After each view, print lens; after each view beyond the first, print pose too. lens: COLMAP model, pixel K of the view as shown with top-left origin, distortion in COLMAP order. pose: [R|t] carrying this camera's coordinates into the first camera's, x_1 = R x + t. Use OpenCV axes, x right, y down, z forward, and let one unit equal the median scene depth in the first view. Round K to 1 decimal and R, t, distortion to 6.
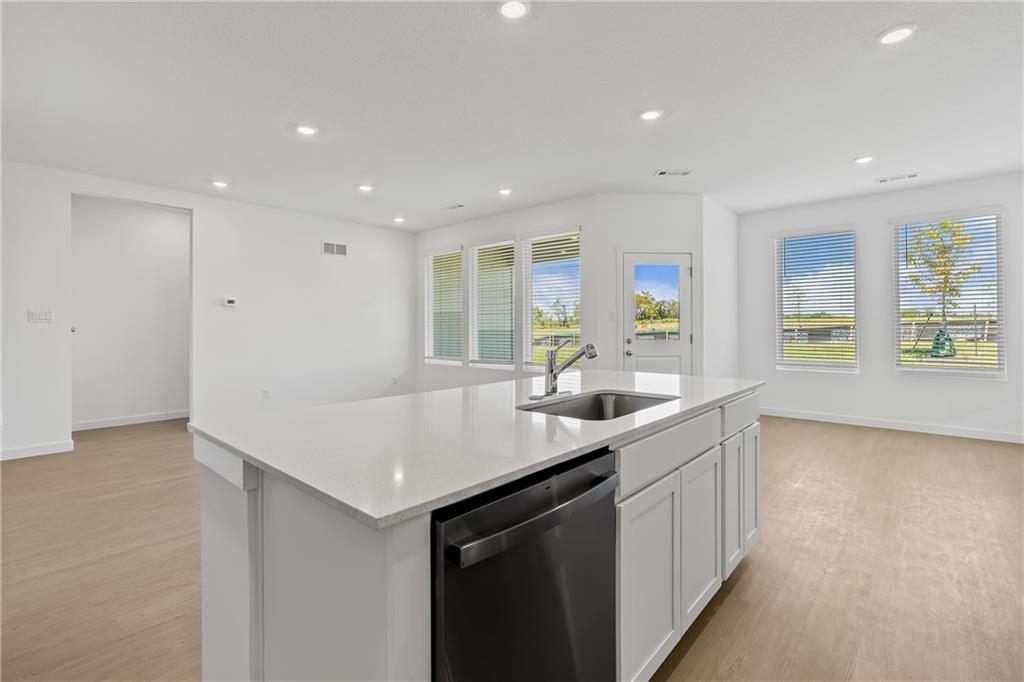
lens RADIAL K [[468.2, 0, 506.4], [0, 468.2, 322.8], [0, 0, 1]] dist [-0.003377, 0.006011]
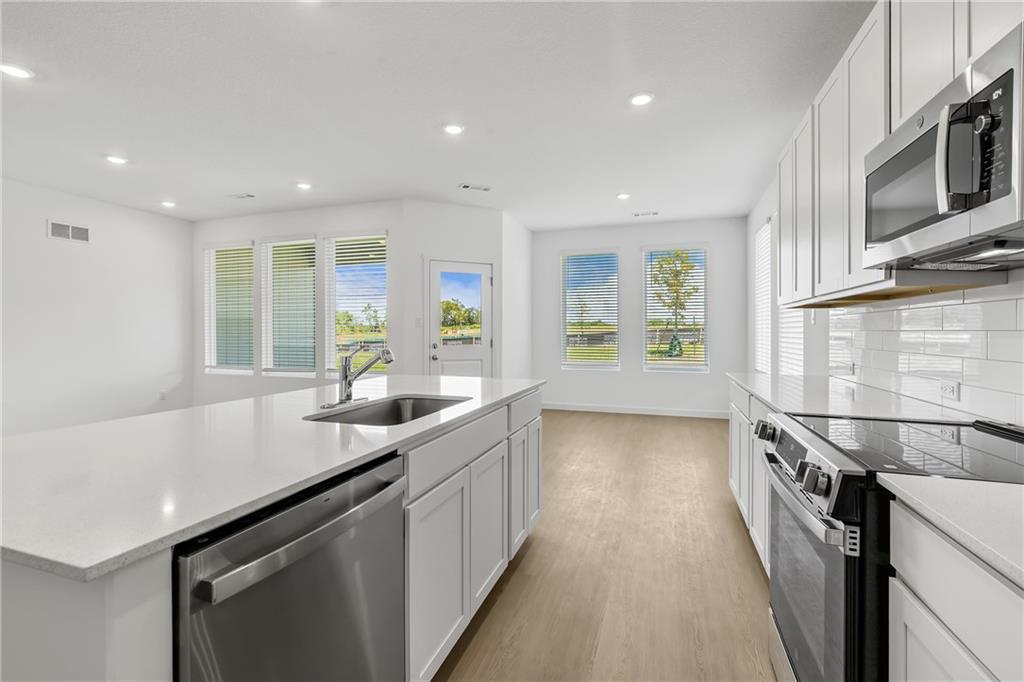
lens RADIAL K [[462.2, 0, 506.7], [0, 462.2, 334.2], [0, 0, 1]] dist [-0.003032, 0.000487]
pose [[0.922790, 0.001620, 0.385299, 0.016092], [-0.006550, 0.999913, 0.011482, 0.000358], [-0.385247, -0.013119, 0.922720, -0.001140]]
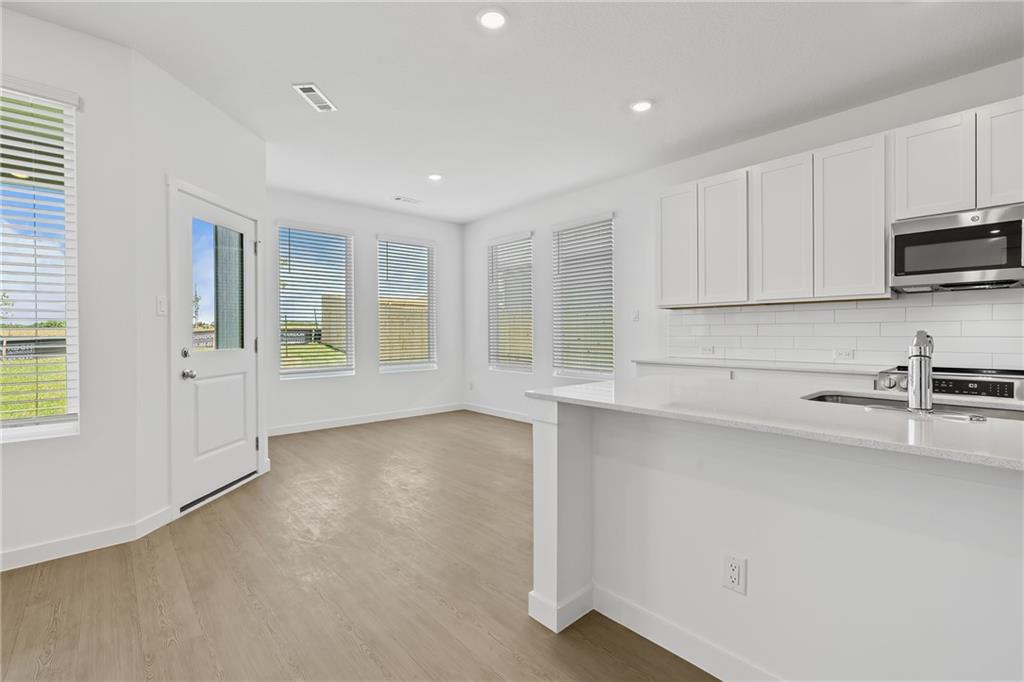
lens RADIAL K [[462.2, 0, 506.7], [0, 462.2, 334.2], [0, 0, 1]] dist [-0.003032, 0.000487]
pose [[0.113819, -0.001585, 0.993500, -0.250427], [-0.002273, 0.999996, 0.001856, 0.016392], [-0.993499, -0.002470, 0.113815, 0.597183]]
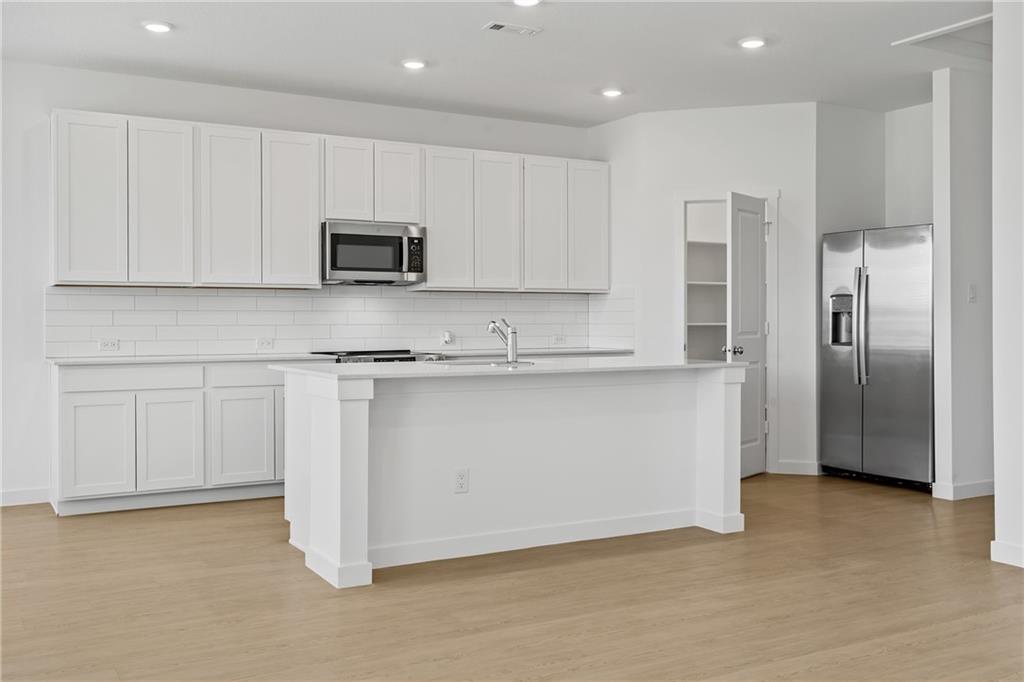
lens RADIAL K [[966.8, 0, 510.8], [0, 966.8, 317.8], [0, 0, 1]] dist [0.016028, 0.009448]
pose [[-0.949466, 0.005042, 0.313829, -0.276514], [0.002249, 0.999955, -0.009260, 0.022563], [-0.313862, -0.008086, -0.949434, 1.333099]]
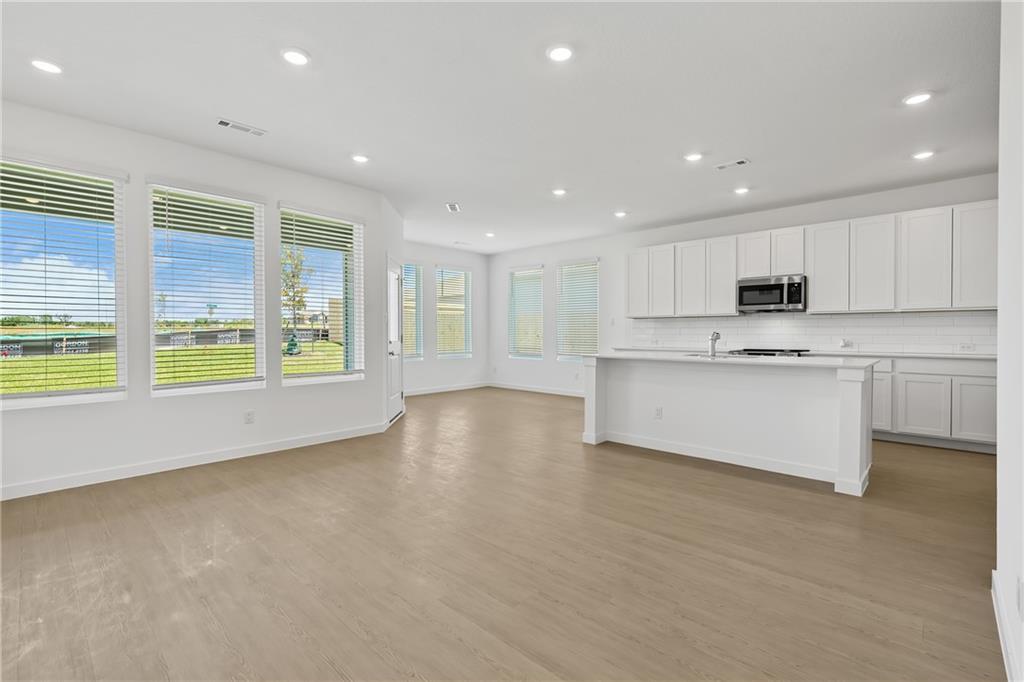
lens RADIAL K [[462.2, 0, 506.7], [0, 462.2, 334.2], [0, 0, 1]] dist [-0.003032, 0.000487]
pose [[0.024759, -0.001259, 0.999693, -0.820039], [-0.005449, 0.999984, 0.001394, 0.020377], [-0.999679, -0.005482, 0.024752, 0.752218]]
